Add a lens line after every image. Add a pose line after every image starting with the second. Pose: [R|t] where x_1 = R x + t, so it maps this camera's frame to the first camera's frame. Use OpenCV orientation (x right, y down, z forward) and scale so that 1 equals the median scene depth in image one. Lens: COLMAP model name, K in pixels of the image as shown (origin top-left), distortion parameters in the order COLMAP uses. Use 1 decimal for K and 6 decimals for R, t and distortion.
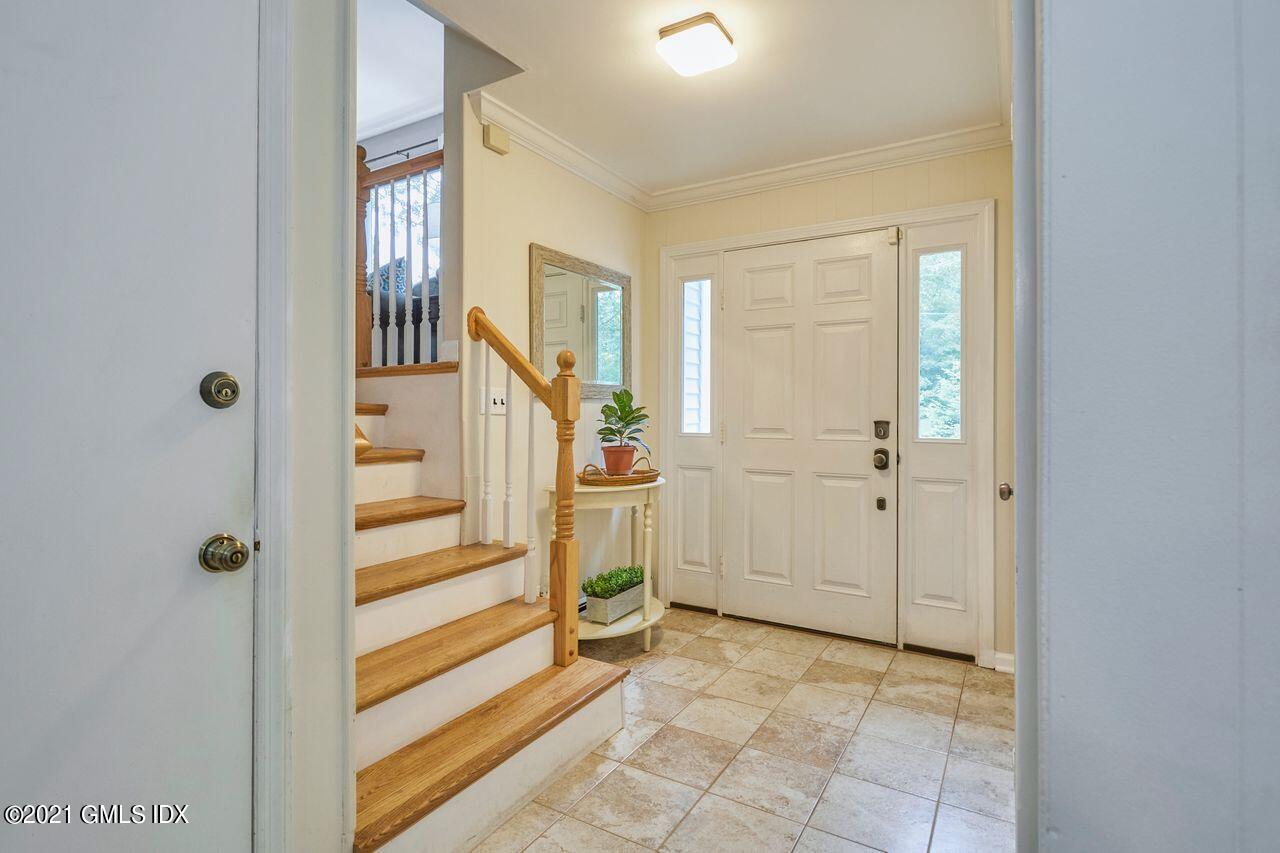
lens RADIAL K [[631.5, 0, 647.2], [0, 631.5, 404.8], [0, 0, 1]] dist [0.006380, -0.005116]
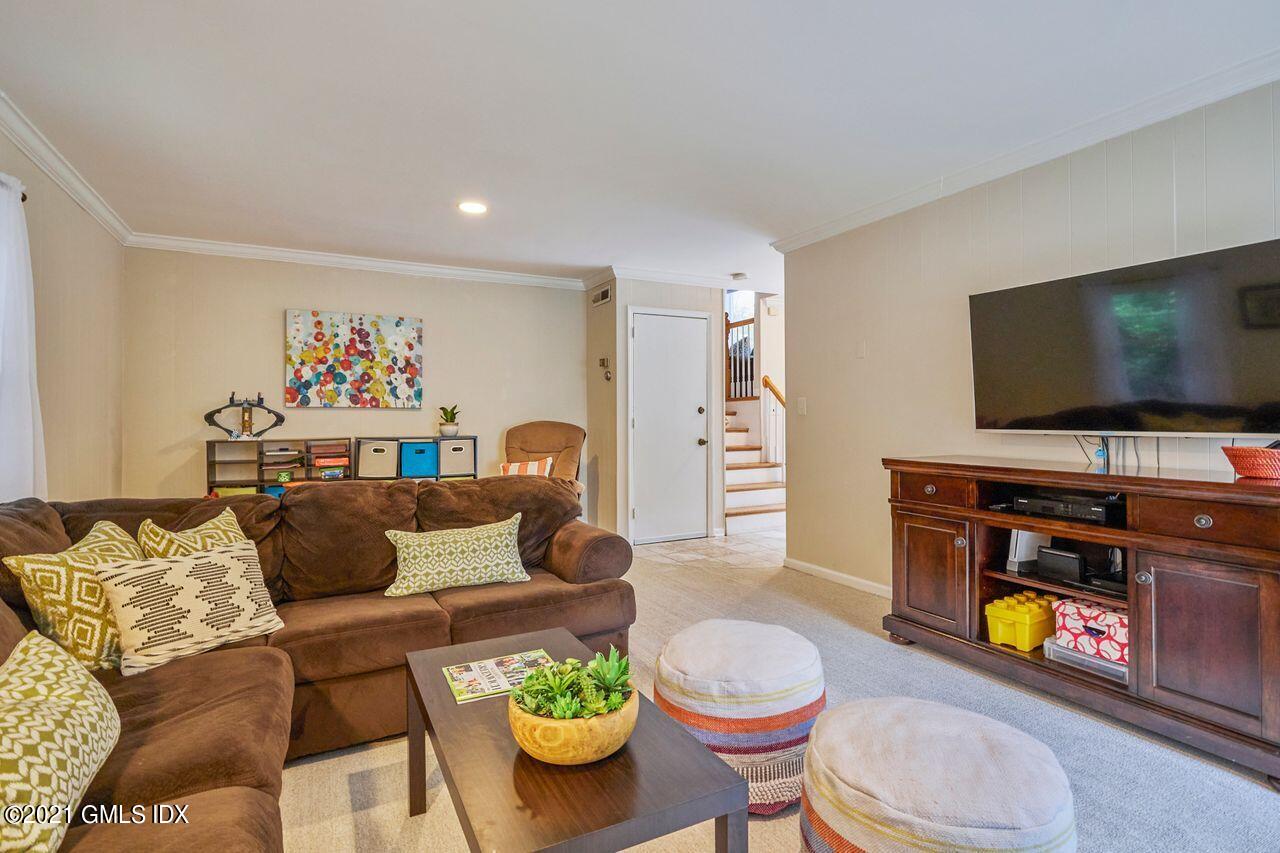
lens RADIAL K [[631.5, 0, 642.5], [0, 631.5, 422.0], [0, 0, 1]] dist [0.006380, -0.005116]
pose [[0.843707, -0.003585, -0.536792, 0.730369], [0.015429, 0.999727, 0.017573, -0.010904], [0.536582, -0.023108, 0.843532, -1.560233]]
